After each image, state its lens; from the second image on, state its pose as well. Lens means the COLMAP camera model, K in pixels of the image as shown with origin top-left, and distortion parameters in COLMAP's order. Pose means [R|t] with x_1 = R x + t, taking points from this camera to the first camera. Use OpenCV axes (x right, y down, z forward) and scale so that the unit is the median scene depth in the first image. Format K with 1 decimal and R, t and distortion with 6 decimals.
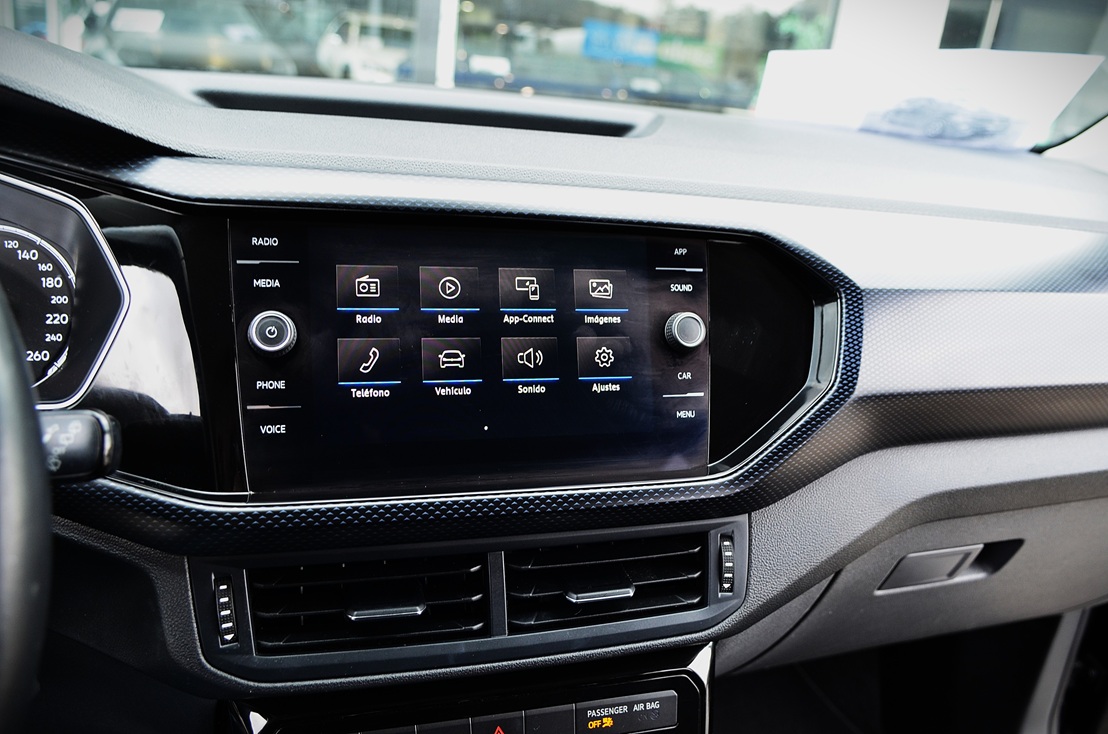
lens RADIAL K [[822.8, 0, 554.0], [0, 822.8, 367.0], [0, 0, 1]] dist [-0.009286, -0.005797]
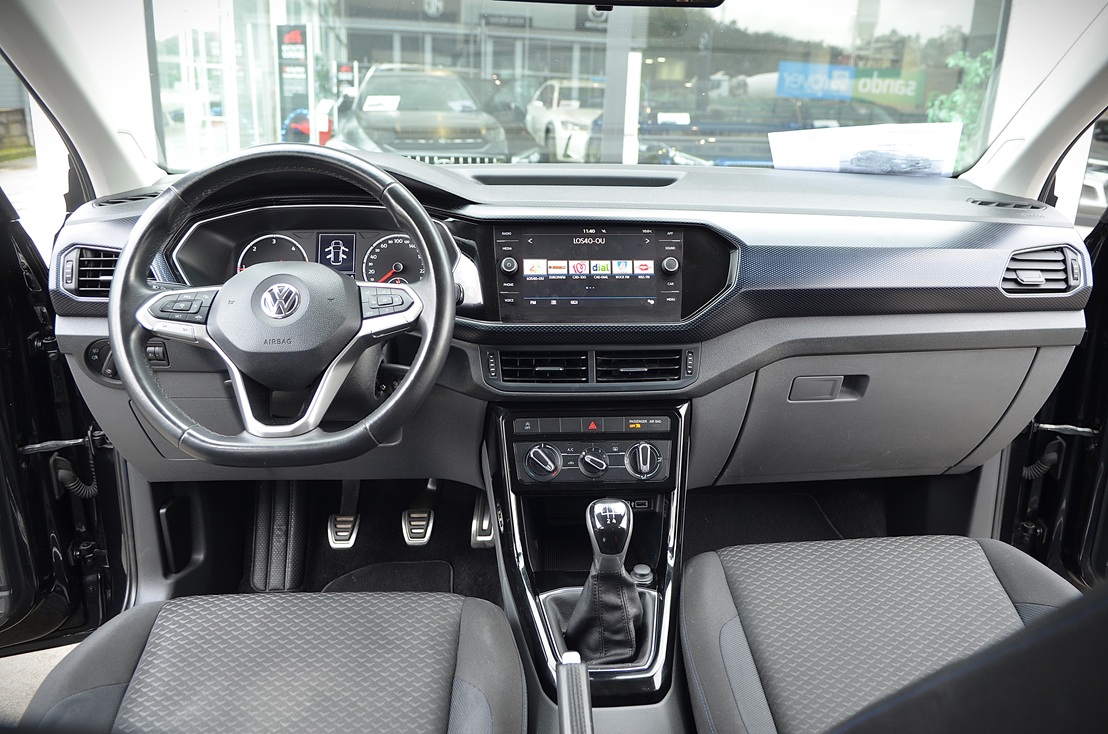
lens RADIAL K [[806.8, 0, 554.0], [0, 806.8, 367.0], [0, 0, 1]] dist [0.003312, -0.001272]
pose [[0.971286, -0.003003, -0.237896, 0.386290], [-0.008331, 0.998878, -0.046625, 0.366266], [0.237769, 0.047268, 0.970171, -1.362813]]
